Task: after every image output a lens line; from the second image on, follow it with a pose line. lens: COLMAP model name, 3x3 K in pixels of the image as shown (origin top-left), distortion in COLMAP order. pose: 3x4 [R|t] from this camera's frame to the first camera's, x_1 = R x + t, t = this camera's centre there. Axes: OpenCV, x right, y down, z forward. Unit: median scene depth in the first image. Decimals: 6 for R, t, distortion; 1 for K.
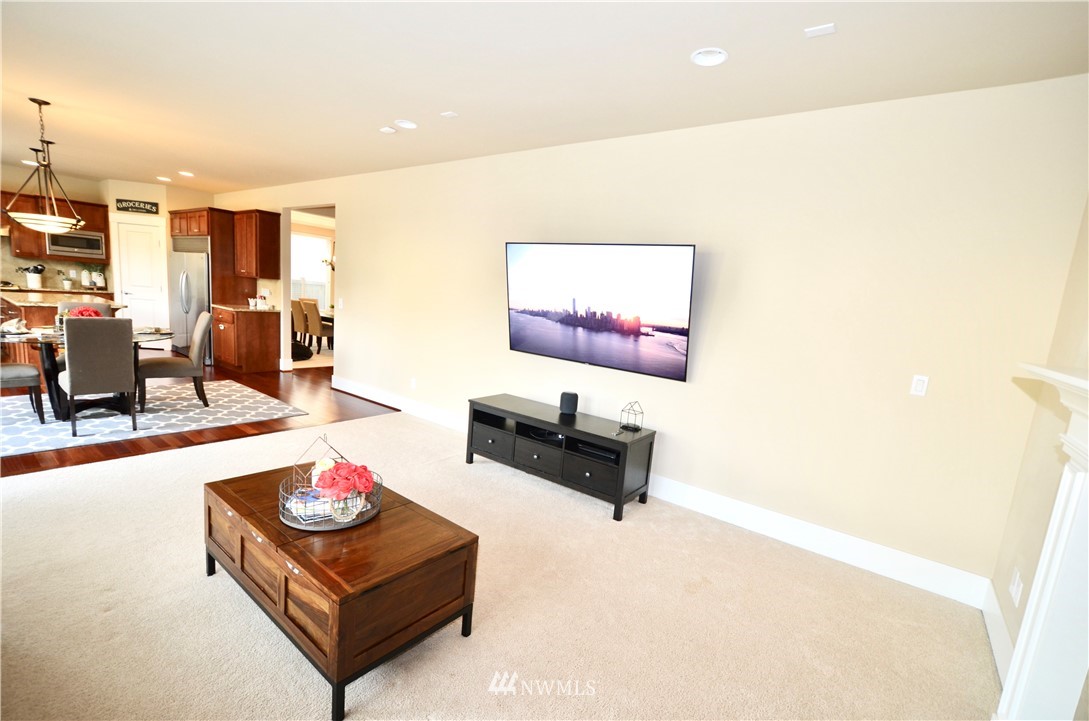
lens RADIAL K [[470.9, 0, 544.5], [0, 470.9, 360.5], [0, 0, 1]] dist [0.000498, 0.000030]
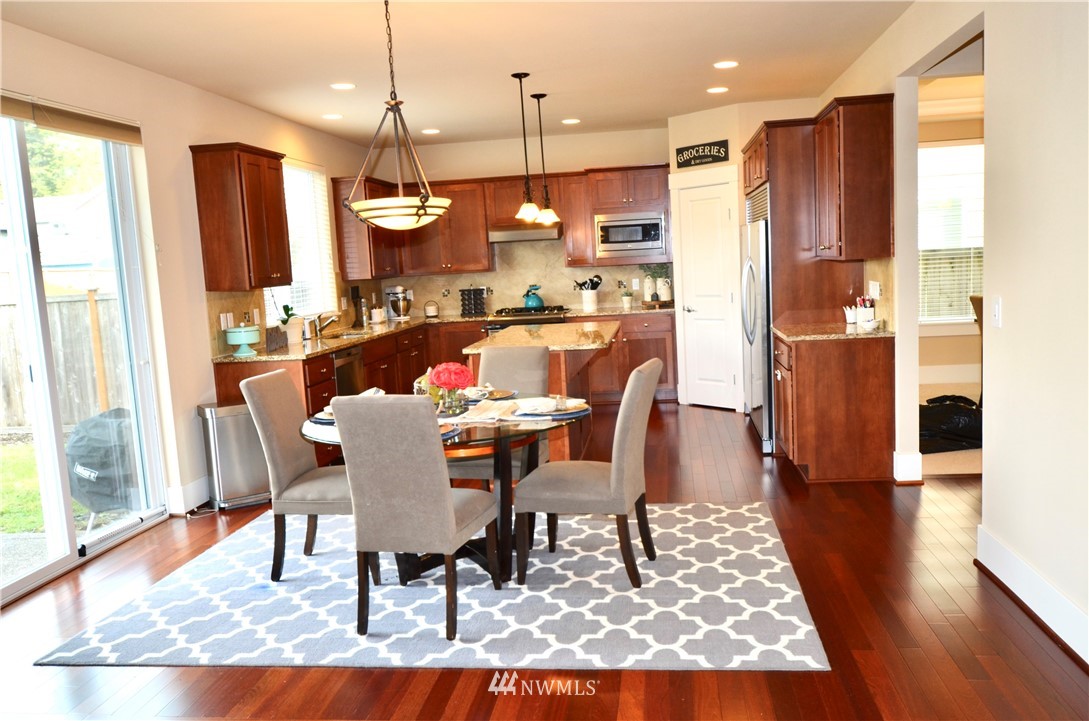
lens RADIAL K [[900.0, 0, 544.5], [0, 900.0, 360.5], [0, 0, 1]] dist [-0.008185, -0.002865]
pose [[0.501908, -0.014918, -0.864792, -0.043130], [-0.021648, 0.999321, -0.029803, -0.052718], [0.864650, 0.033680, 0.501245, 0.354483]]
